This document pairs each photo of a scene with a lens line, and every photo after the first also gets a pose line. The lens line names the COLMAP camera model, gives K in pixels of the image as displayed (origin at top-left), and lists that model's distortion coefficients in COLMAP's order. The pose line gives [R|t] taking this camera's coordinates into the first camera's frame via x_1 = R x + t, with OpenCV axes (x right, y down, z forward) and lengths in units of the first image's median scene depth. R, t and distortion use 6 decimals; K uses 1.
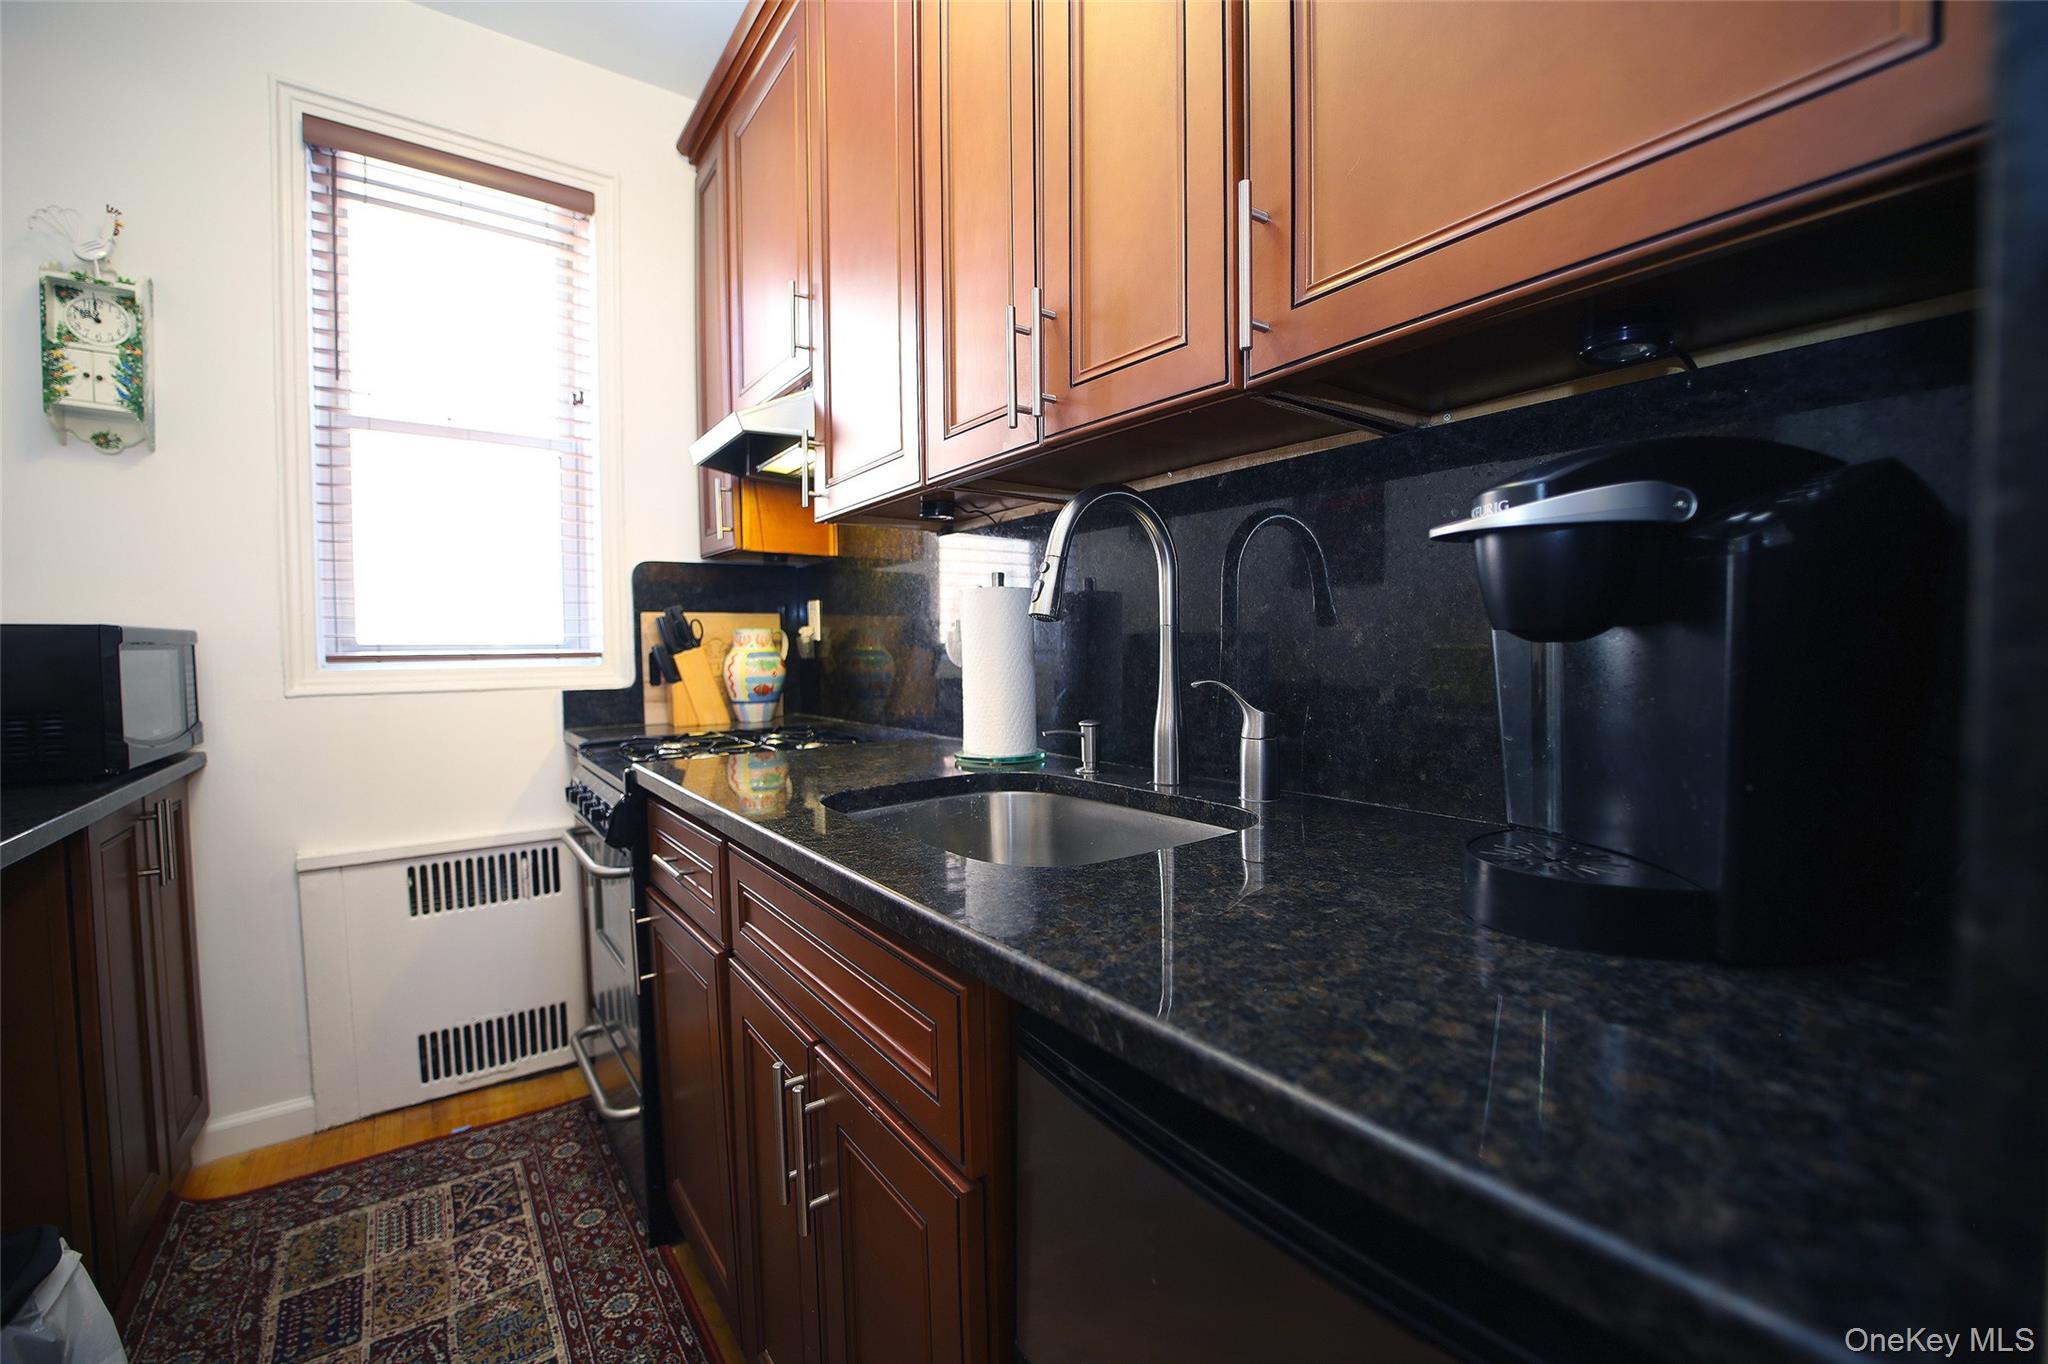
lens RADIAL K [[836.8, 0, 1021.6], [0, 836.8, 683.7], [0, 0, 1]] dist [-0.023805, 0.002364]
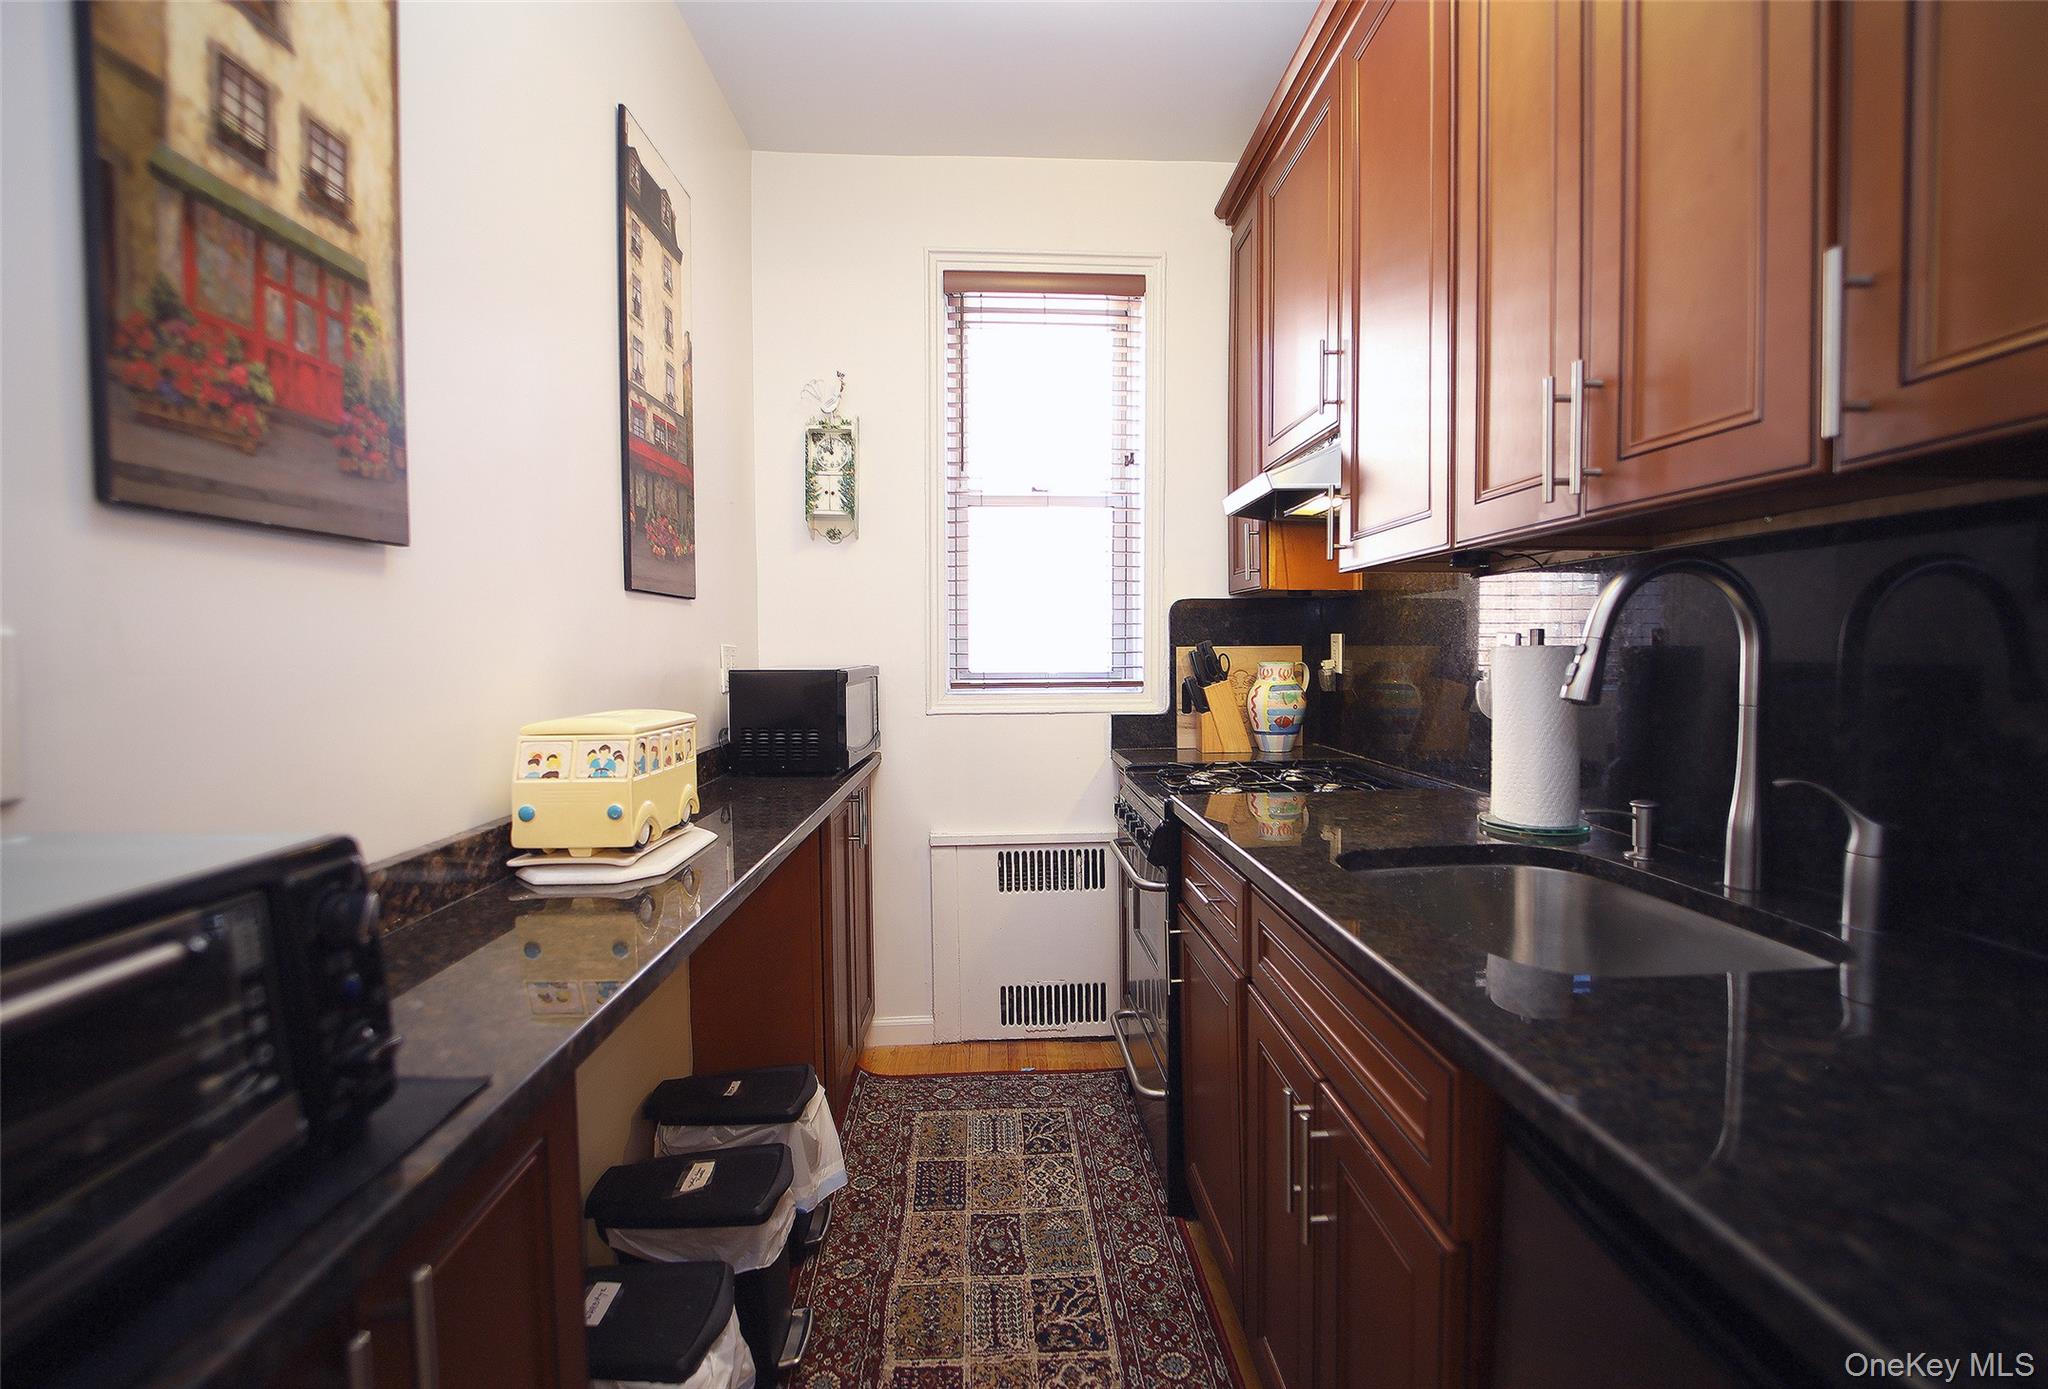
lens RADIAL K [[884.5, 0, 1027.3], [0, 884.5, 680.5], [0, 0, 1]] dist [-0.018248, -0.000177]
pose [[0.835689, 0.027543, -0.548512, 0.033896], [-0.026113, 0.999605, 0.010410, -0.065837], [0.548582, 0.005624, 0.836078, -0.129331]]
